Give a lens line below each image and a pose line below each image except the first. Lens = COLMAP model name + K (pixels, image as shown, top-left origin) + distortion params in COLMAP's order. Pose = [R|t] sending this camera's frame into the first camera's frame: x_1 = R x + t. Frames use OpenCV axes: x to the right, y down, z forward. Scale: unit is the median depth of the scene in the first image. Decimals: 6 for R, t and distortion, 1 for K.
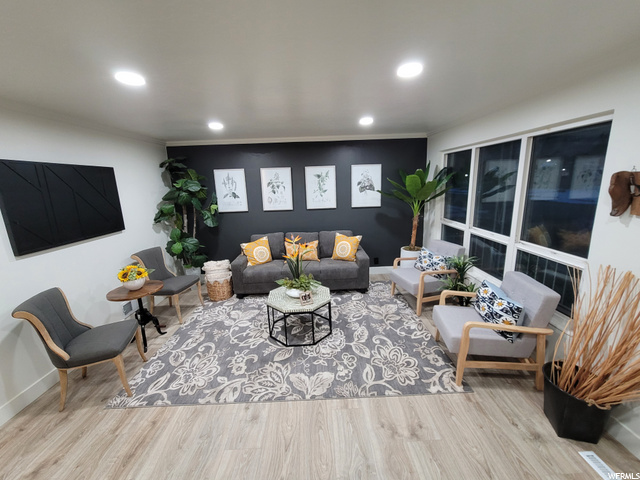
lens RADIAL K [[264.0, 0, 320.3], [0, 264.0, 236.7], [0, 0, 1]] dist [-0.004752, 0.005666]
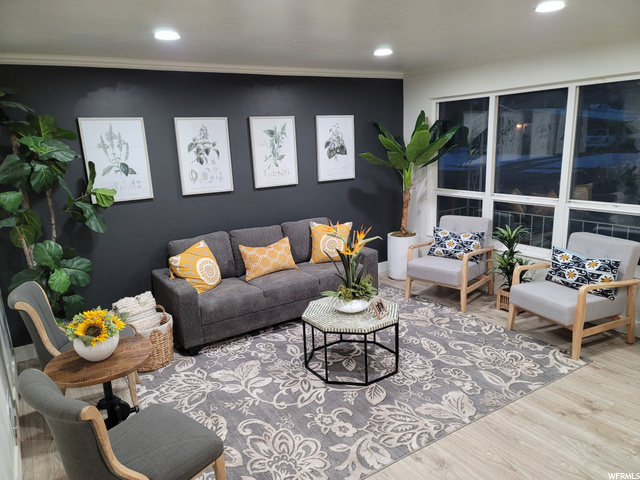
lens RADIAL K [[467.8, 0, 321.4], [0, 467.8, 247.0], [0, 0, 1]] dist [0.085872, -0.056851]
pose [[0.852007, -0.122389, 0.509023, -0.697403], [0.121939, 0.991941, 0.034399, 0.012579], [-0.509131, 0.032762, 0.860065, 0.018154]]
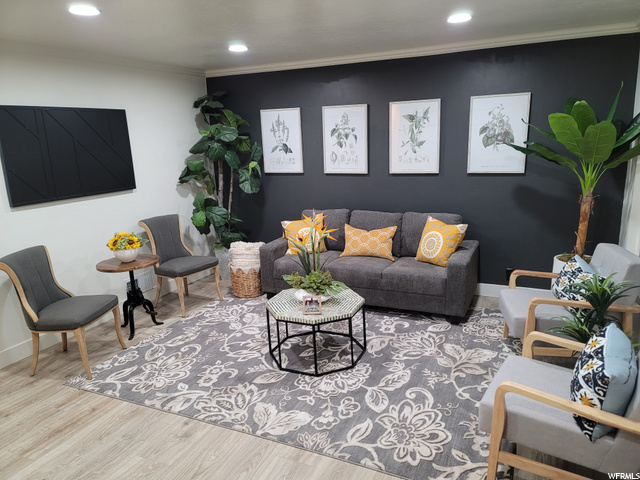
lens RADIAL K [[466.6, 0, 320.0], [0, 466.6, 240.0], [0, 0, 1]] dist [0.098699, -0.057784]
pose [[0.898785, 0.101457, -0.426489, 0.405640], [-0.085056, 0.994722, 0.057386, -0.002056], [0.430060, -0.015302, 0.902671, -0.058338]]
